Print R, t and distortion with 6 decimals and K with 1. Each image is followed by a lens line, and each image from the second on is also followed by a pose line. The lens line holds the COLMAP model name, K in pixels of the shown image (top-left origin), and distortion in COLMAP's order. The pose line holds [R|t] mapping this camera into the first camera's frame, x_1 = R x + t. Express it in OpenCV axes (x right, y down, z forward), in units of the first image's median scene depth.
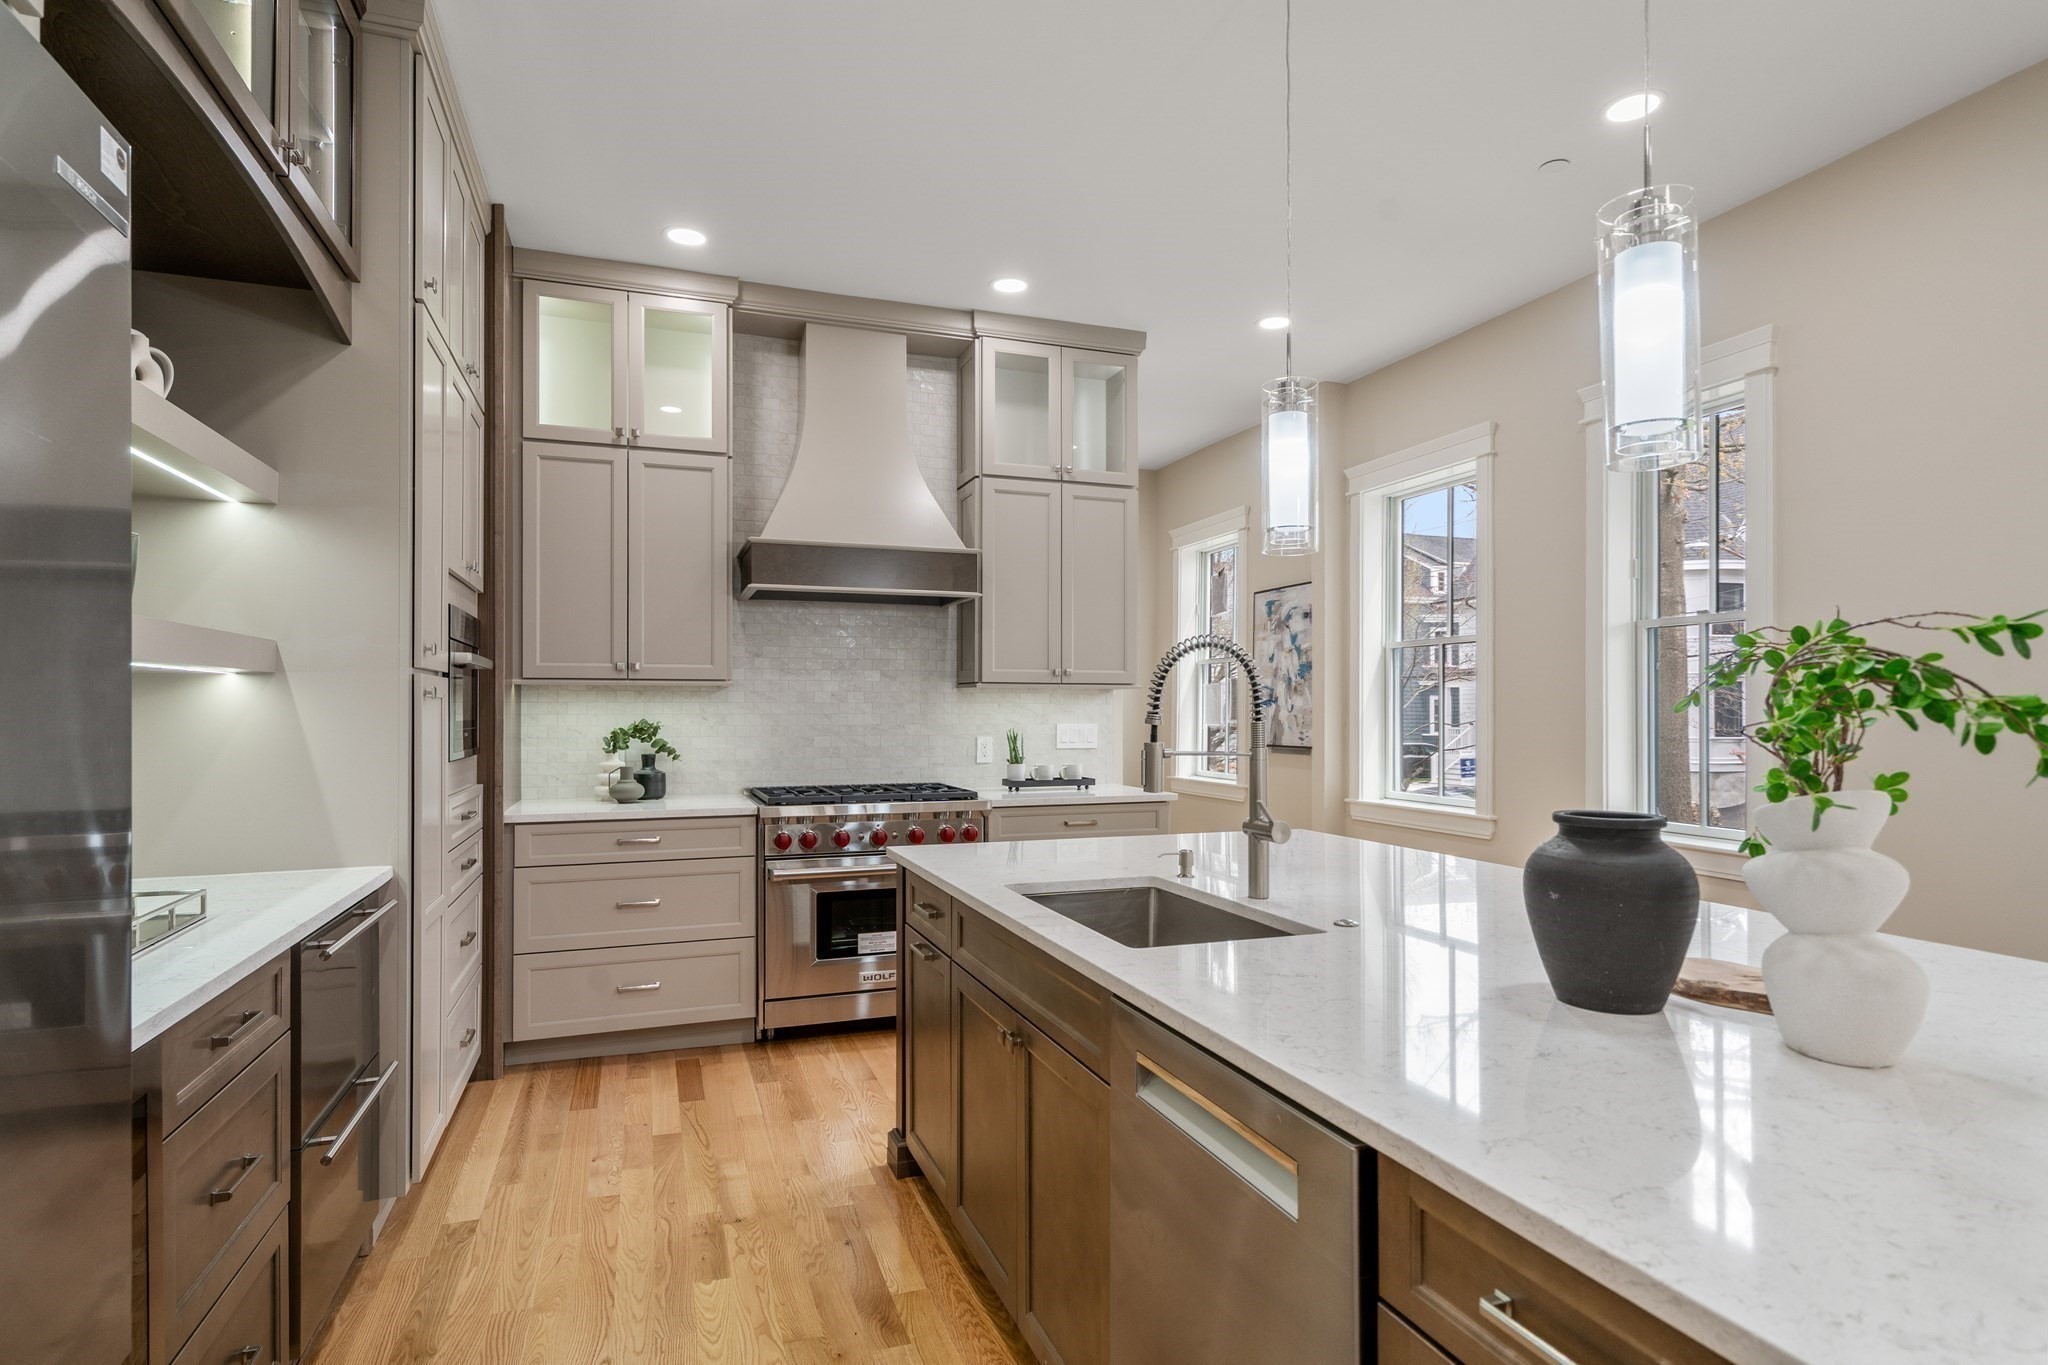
lens RADIAL K [[1054.9, 0, 1029.8], [0, 1054.9, 705.0], [0, 0, 1]] dist [-0.003516, 0.000278]
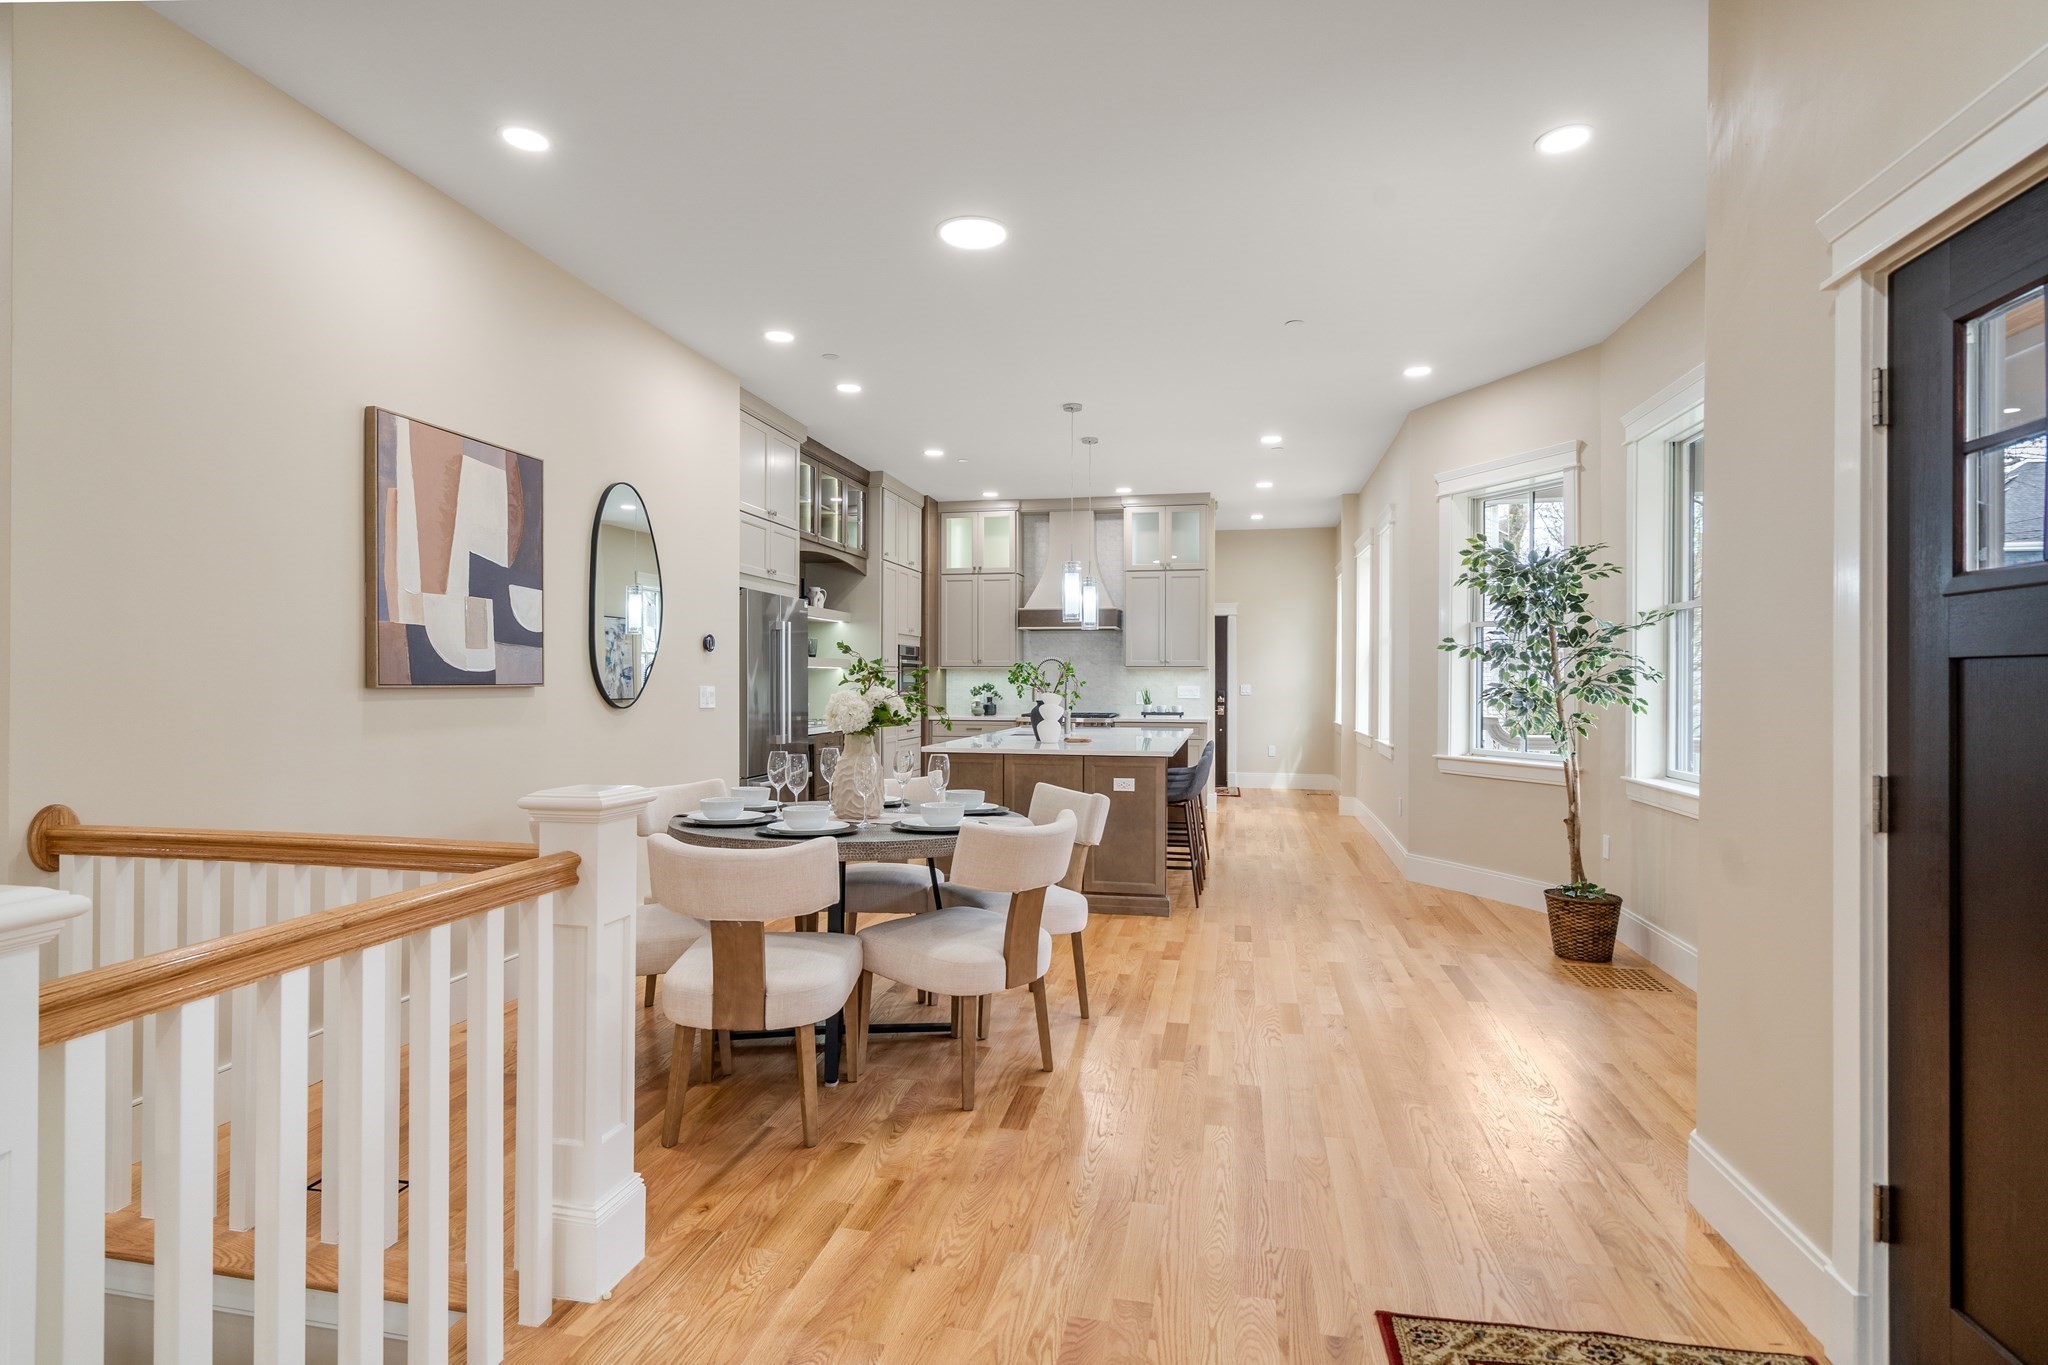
lens RADIAL K [[1005.6, 0, 1028.1], [0, 1005.6, 679.2], [0, 0, 1]] dist [0.005001, 0.001534]
pose [[0.852202, 0.001608, -0.523211, 0.899121], [0.001182, 0.999987, 0.004999, -0.005423], [0.523212, -0.004879, 0.852189, -0.903327]]
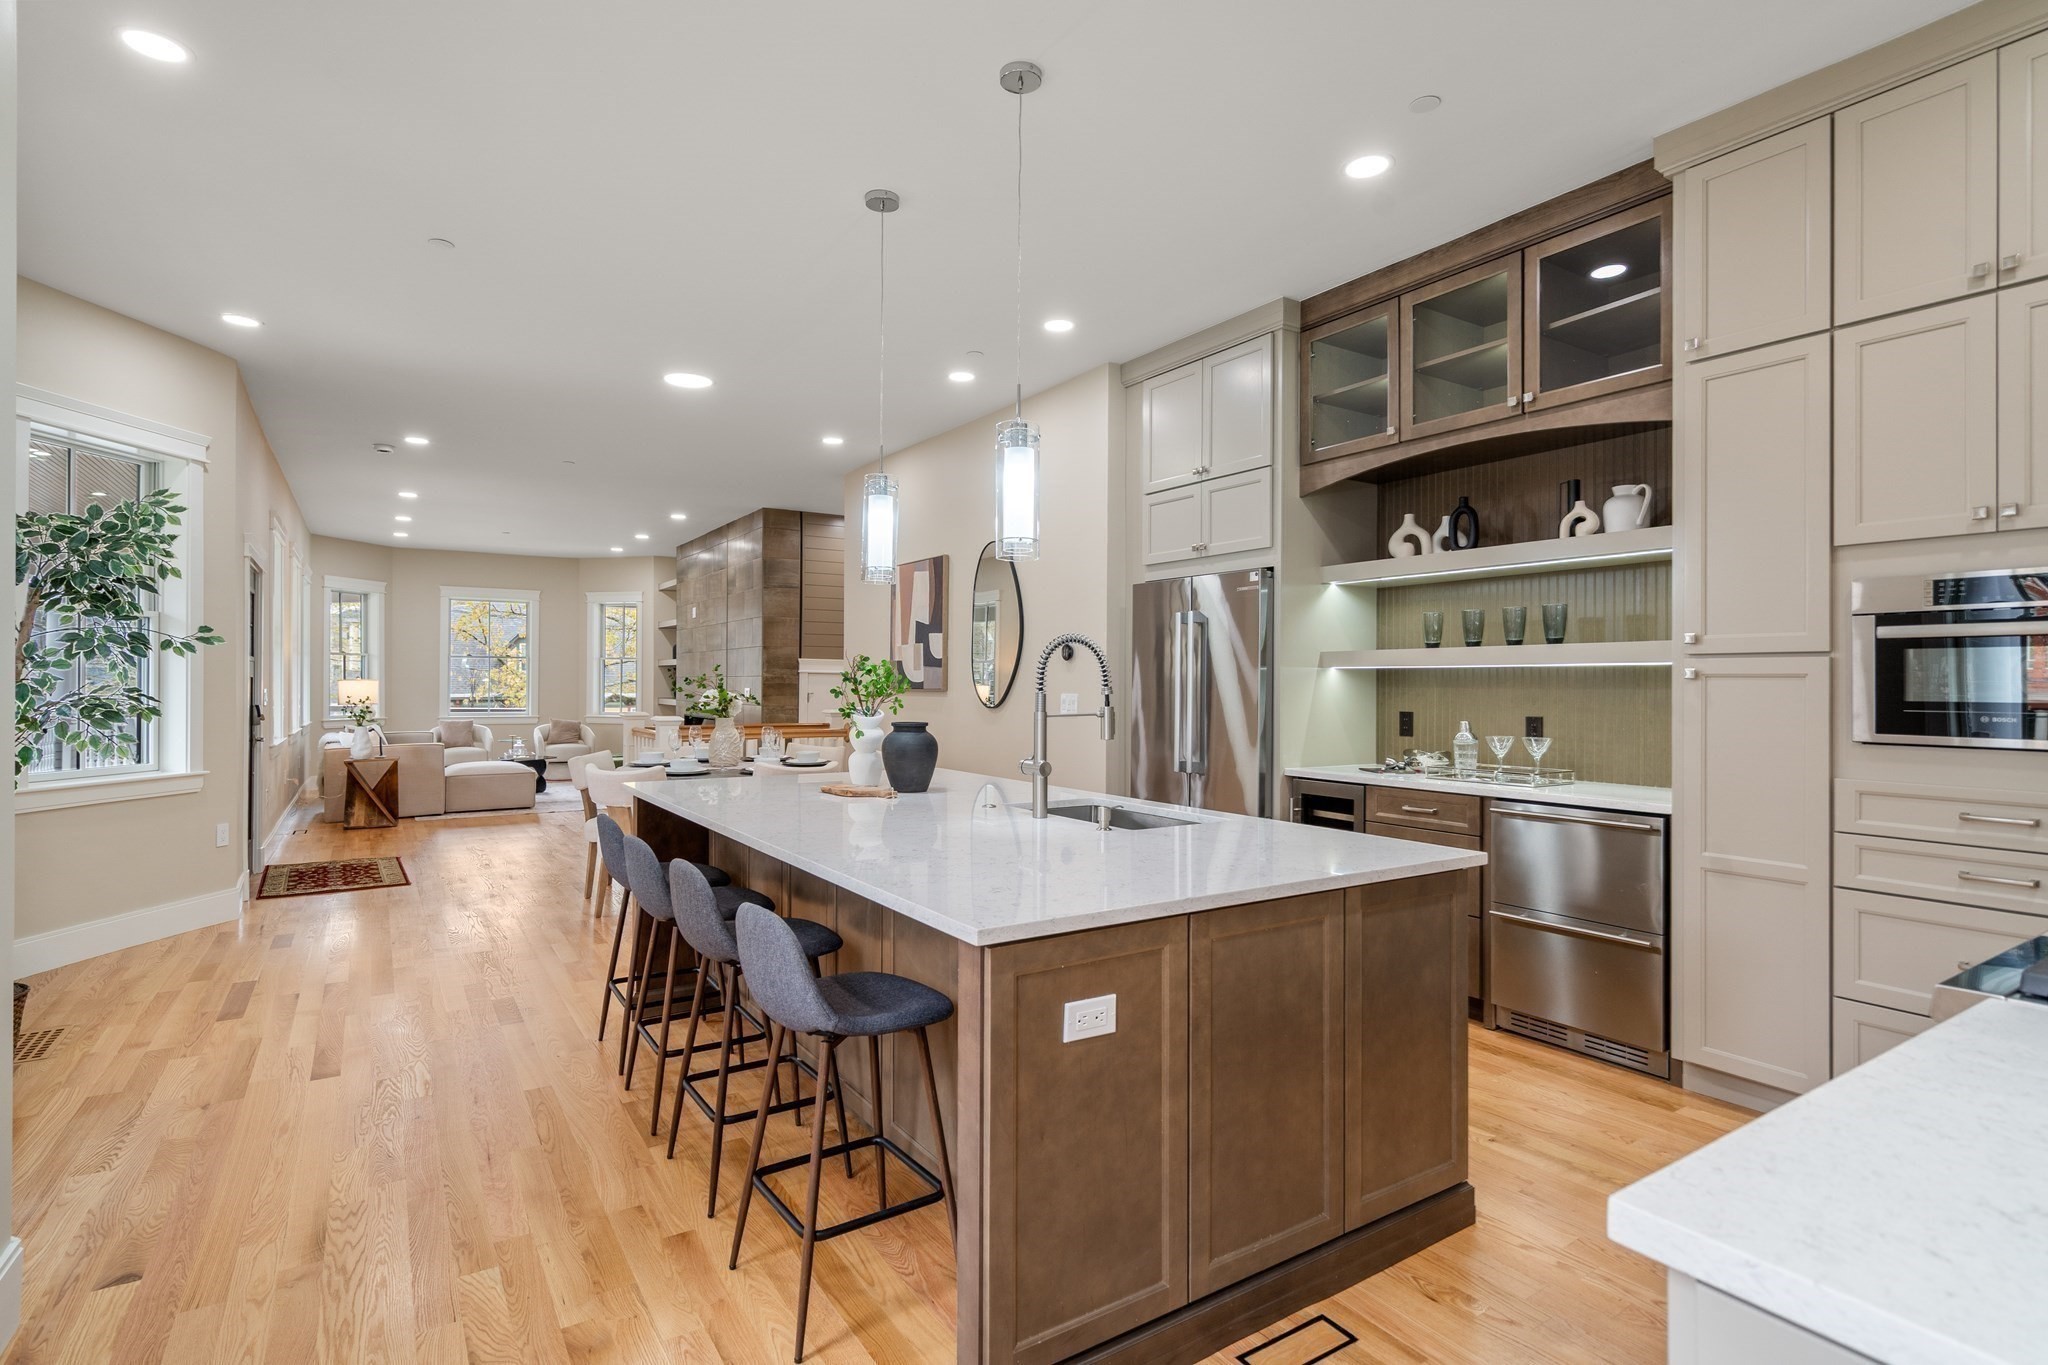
lens RADIAL K [[1005.6, 0, 1022.3], [0, 1005.6, 674.8], [0, 0, 1]] dist [0.005001, 0.001534]
pose [[-0.974281, -0.005798, -0.225262, 0.270985], [-0.002289, 0.999872, -0.015837, 0.004774], [0.225325, -0.014914, -0.974169, 1.159645]]
